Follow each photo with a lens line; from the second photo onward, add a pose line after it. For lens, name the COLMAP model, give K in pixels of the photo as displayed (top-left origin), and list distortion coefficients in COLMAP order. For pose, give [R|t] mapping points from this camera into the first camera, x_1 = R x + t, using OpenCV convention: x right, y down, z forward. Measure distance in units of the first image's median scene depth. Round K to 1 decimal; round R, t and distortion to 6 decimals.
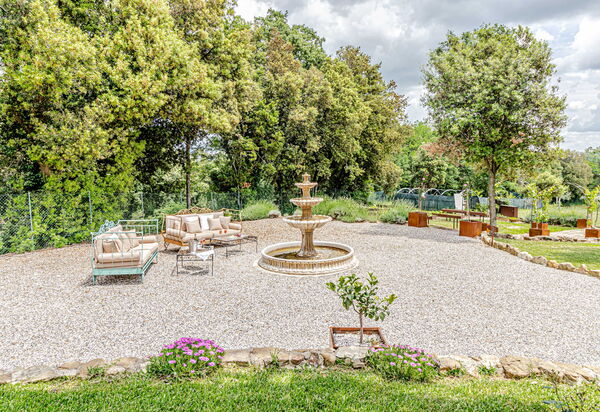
lens RADIAL K [[379.3, 0, 300.0], [0, 379.3, 206.0], [0, 0, 1]] dist [0.004367, 0.000412]
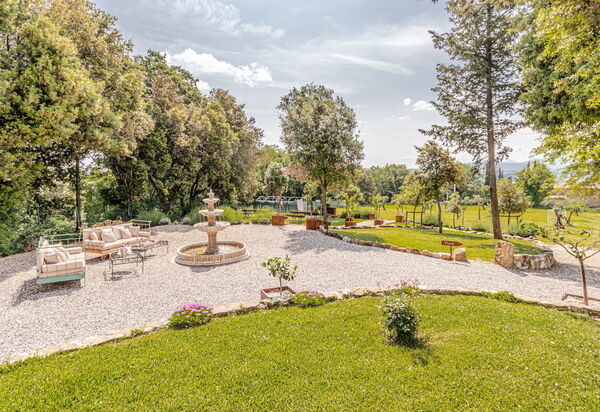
lens RADIAL K [[296.7, 0, 298.8], [0, 296.7, 210.9], [0, 0, 1]] dist [0.000412, -0.000989]
pose [[0.920110, -0.042422, 0.389356, -0.071104], [0.041750, 0.999076, 0.010192, -0.009585], [-0.389429, 0.006878, 0.921031, -0.075549]]
